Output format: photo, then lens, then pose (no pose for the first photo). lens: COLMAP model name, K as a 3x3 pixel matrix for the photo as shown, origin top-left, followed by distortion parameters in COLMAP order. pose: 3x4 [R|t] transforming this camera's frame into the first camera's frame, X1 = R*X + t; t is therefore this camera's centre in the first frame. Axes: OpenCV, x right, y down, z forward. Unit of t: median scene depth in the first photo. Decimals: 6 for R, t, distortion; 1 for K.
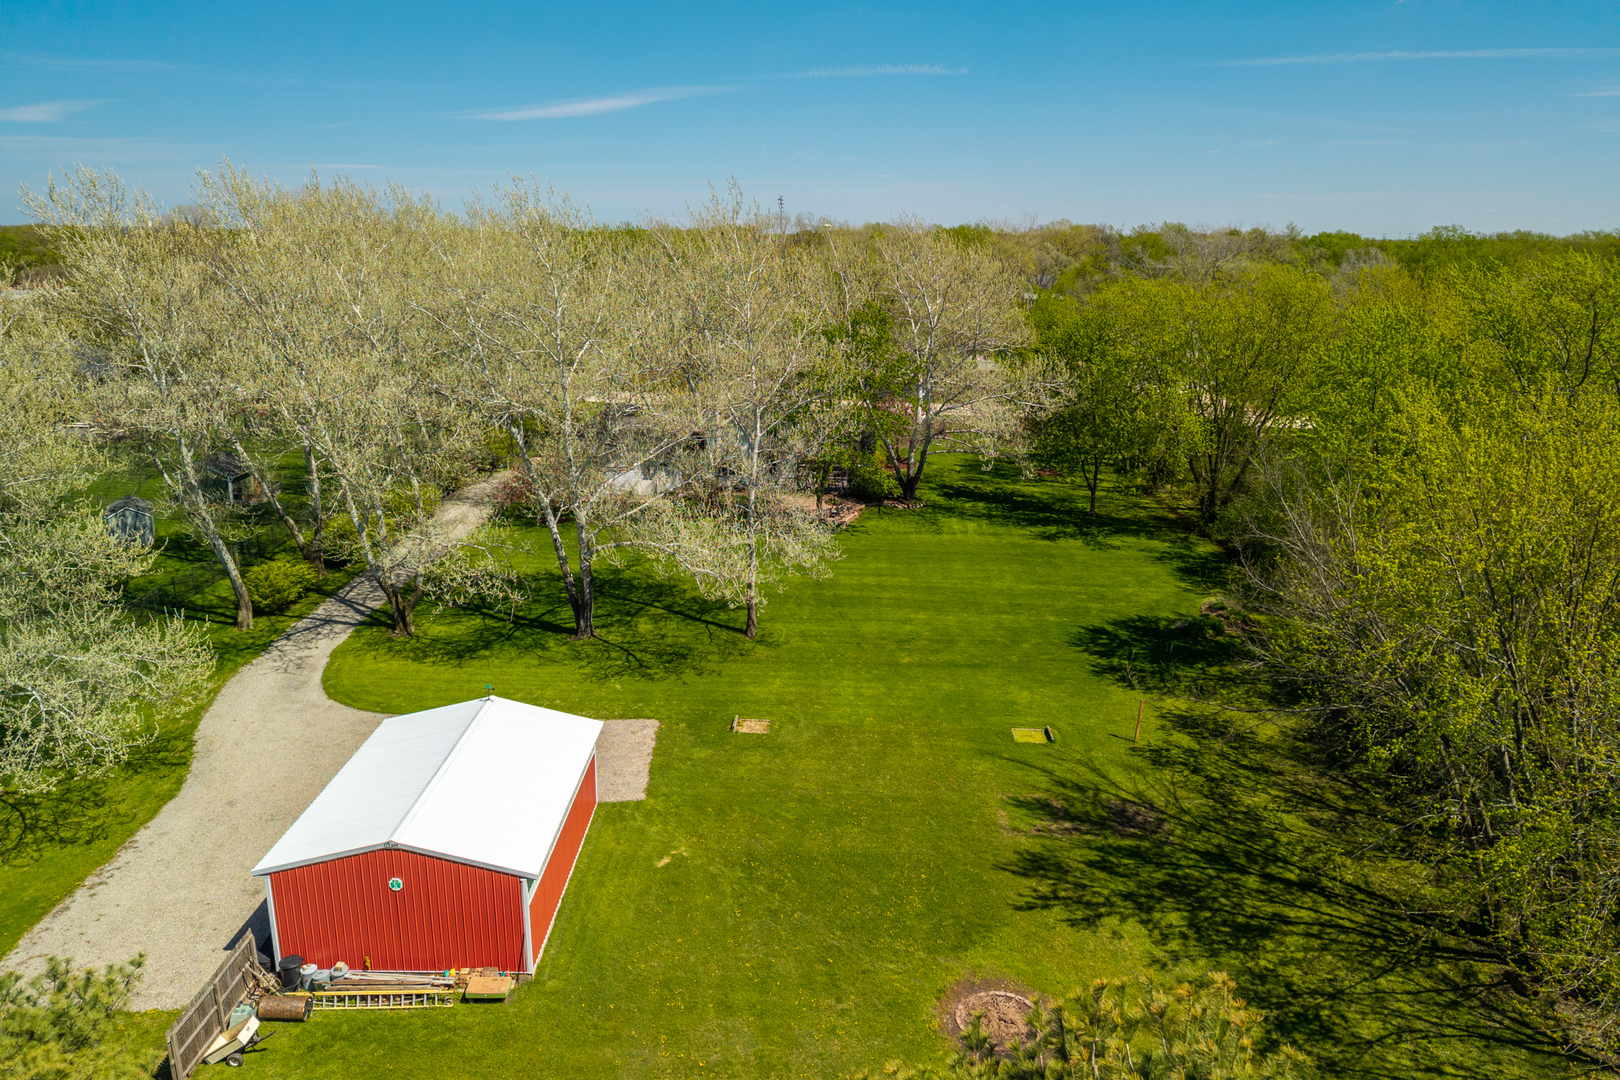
lens RADIAL K [[1092.1, 0, 796.8], [0, 1092.1, 556.1], [0, 0, 1]] dist [0.025536, -0.029388]
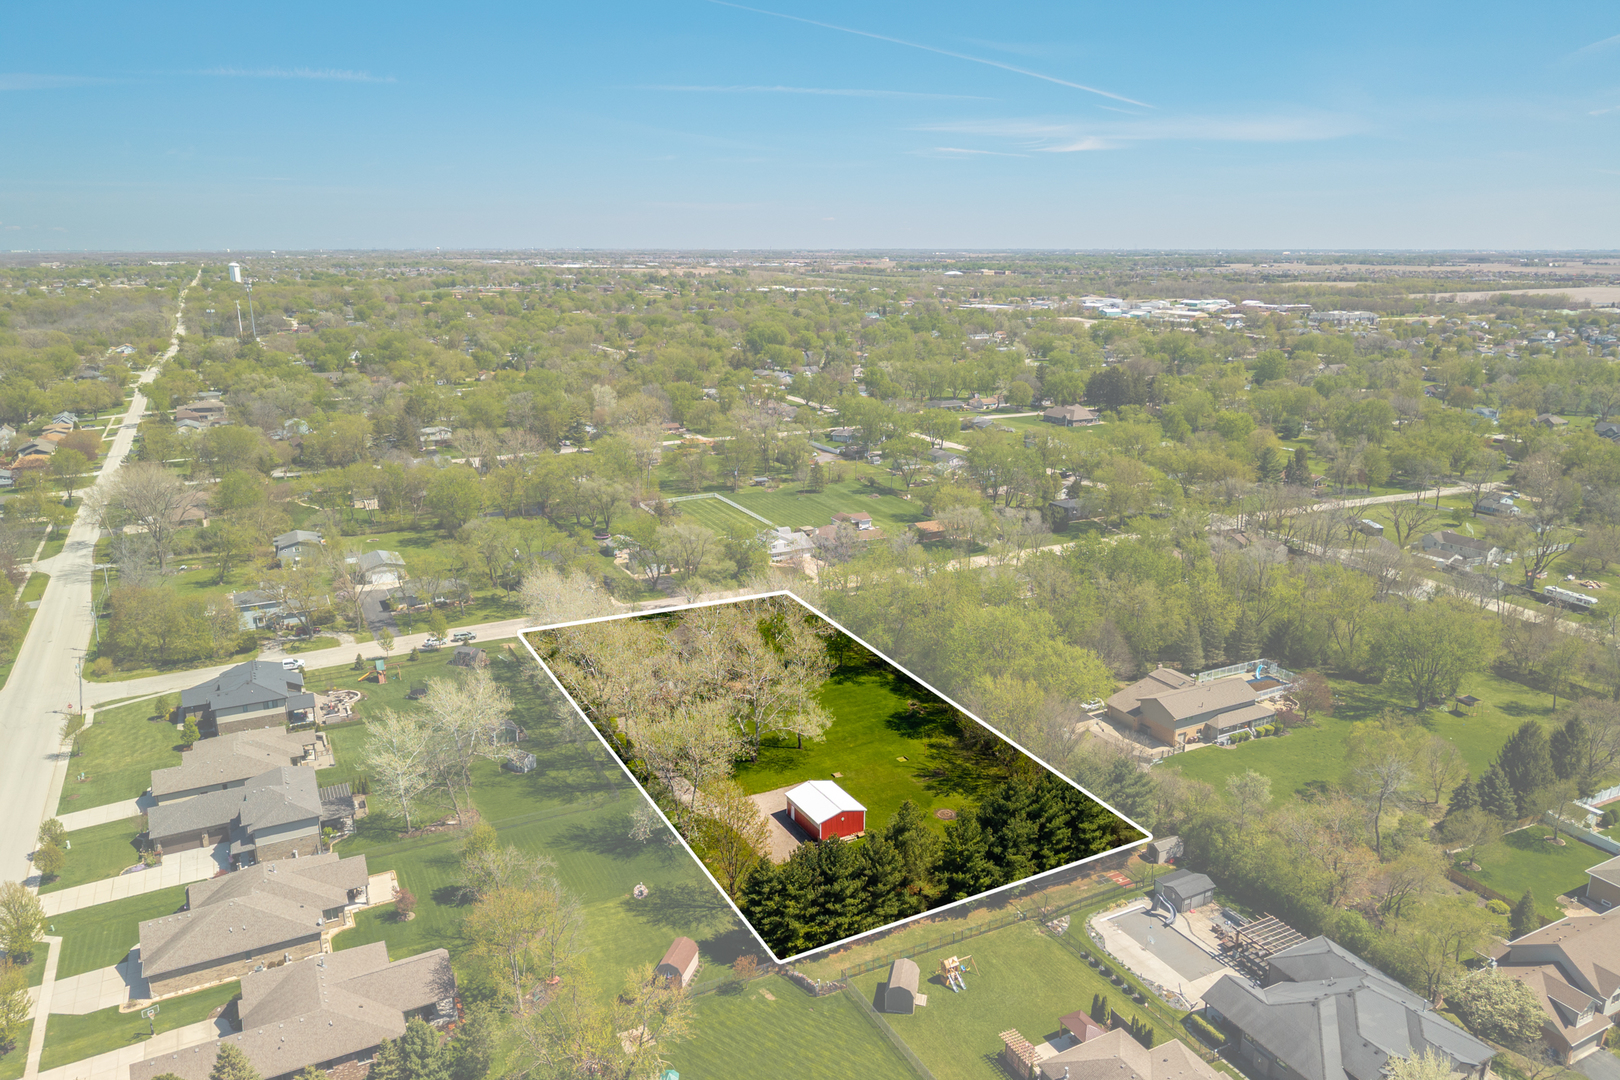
lens RADIAL K [[1092.1, 0, 799.8], [0, 1092.1, 538.4], [0, 0, 1]] dist [0.025536, -0.029388]
pose [[0.871630, -0.140667, 0.469547, -1.730091], [0.152342, 0.988239, 0.013261, -0.681462], [-0.465890, 0.059973, 0.882808, -2.175302]]
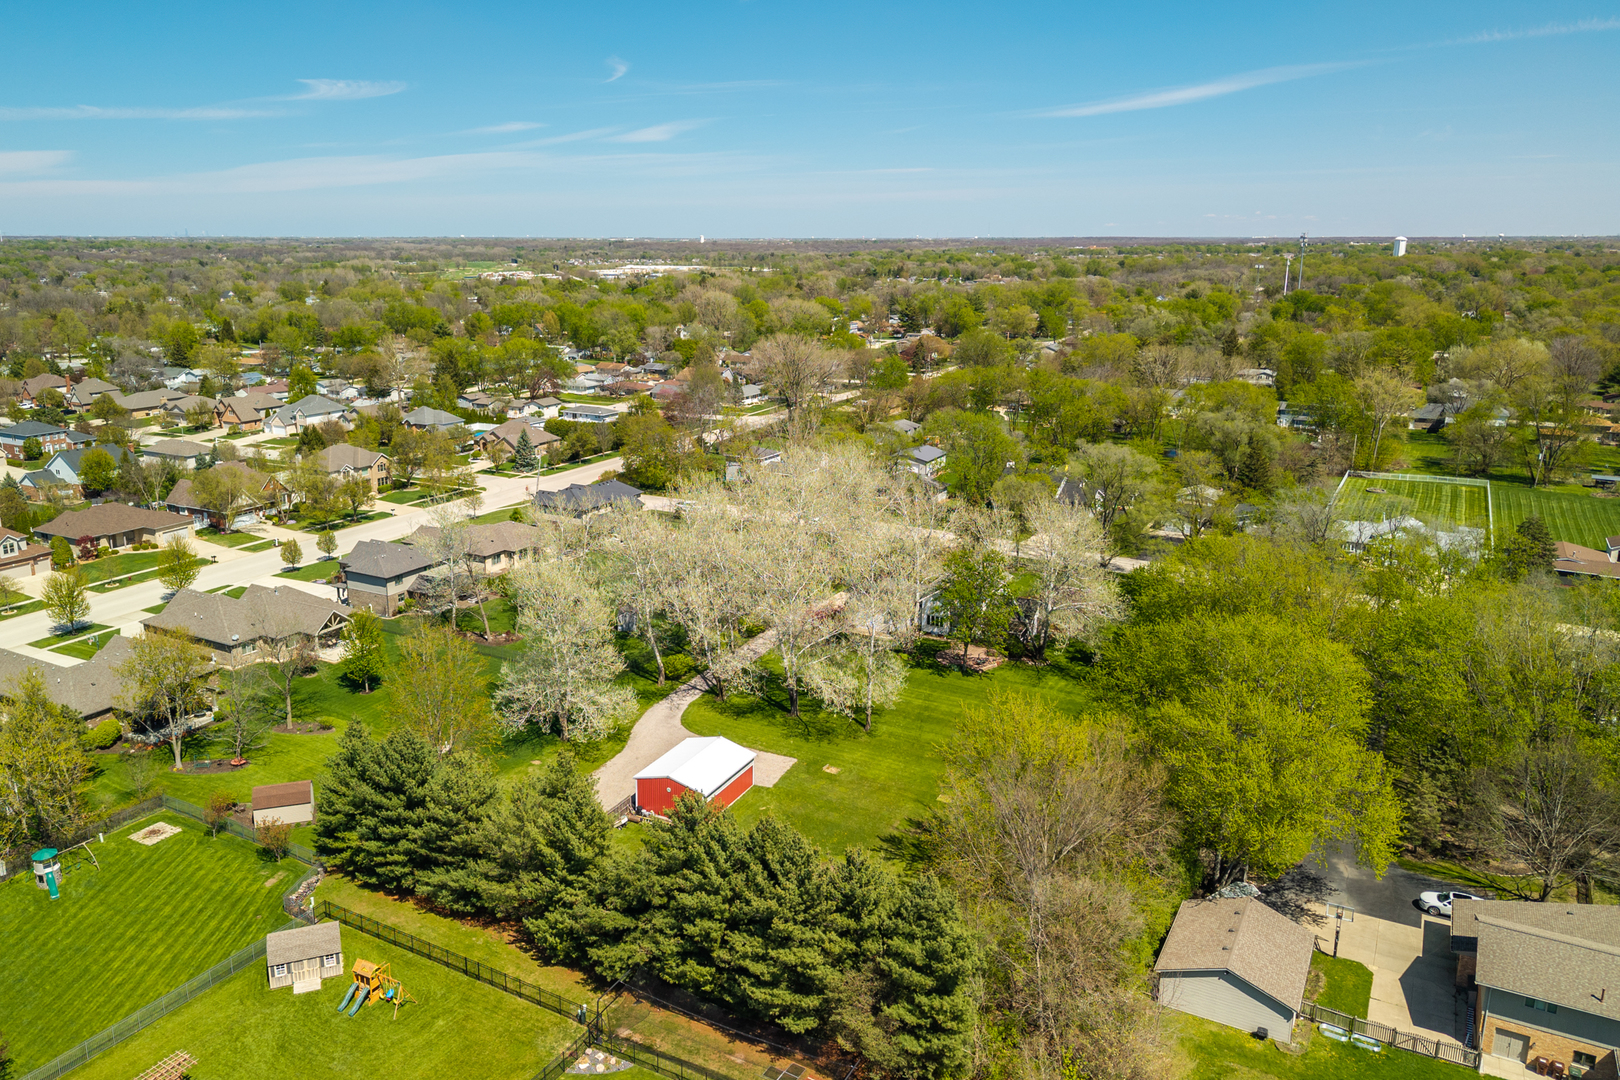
lens RADIAL K [[1173.1, 0, 740.4], [0, 1173.1, 513.6], [0, 0, 1]] dist [0.010758, -0.005048]
pose [[0.885530, 0.094945, -0.454778, 0.862958], [-0.120833, 0.992274, -0.028122, -0.288602], [0.448594, 0.079855, 0.890161, -1.348419]]
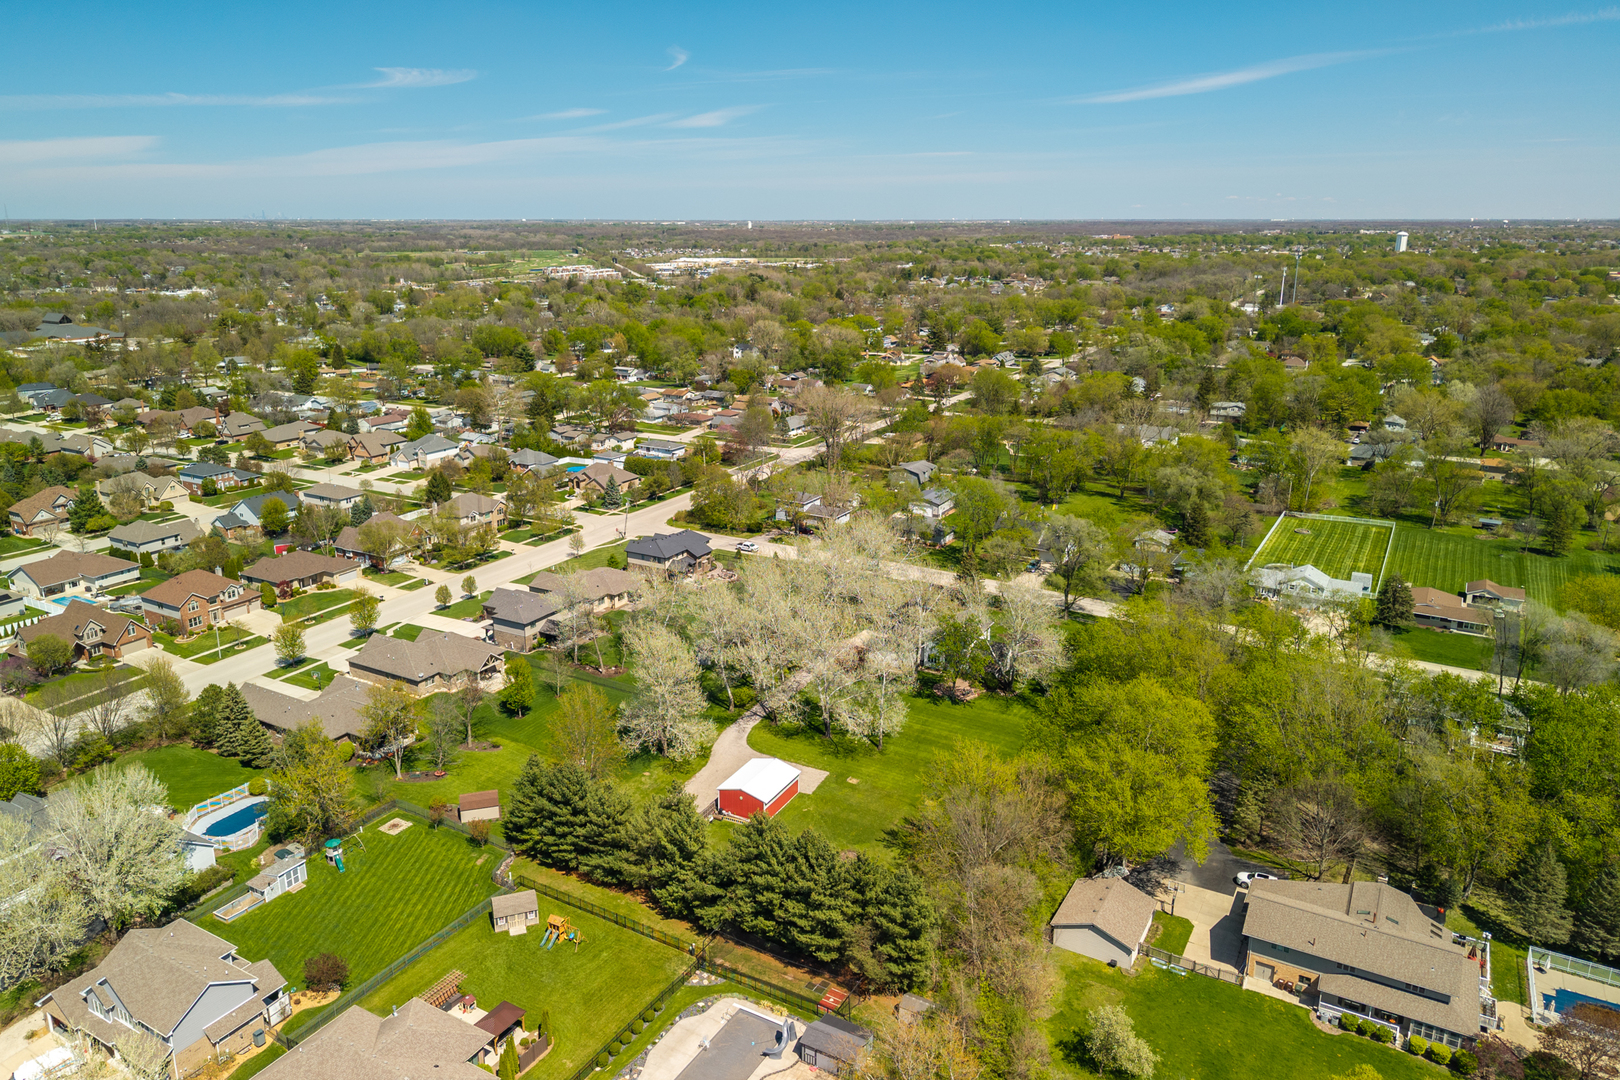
lens RADIAL K [[1092.1, 0, 773.7], [0, 1092.1, 524.3], [0, 0, 1]] dist [0.025536, -0.029388]
pose [[0.880569, 0.113590, -0.460104, 1.183279], [-0.122149, 0.992448, 0.011240, -0.623526], [0.457906, 0.046304, 0.887794, -2.102610]]
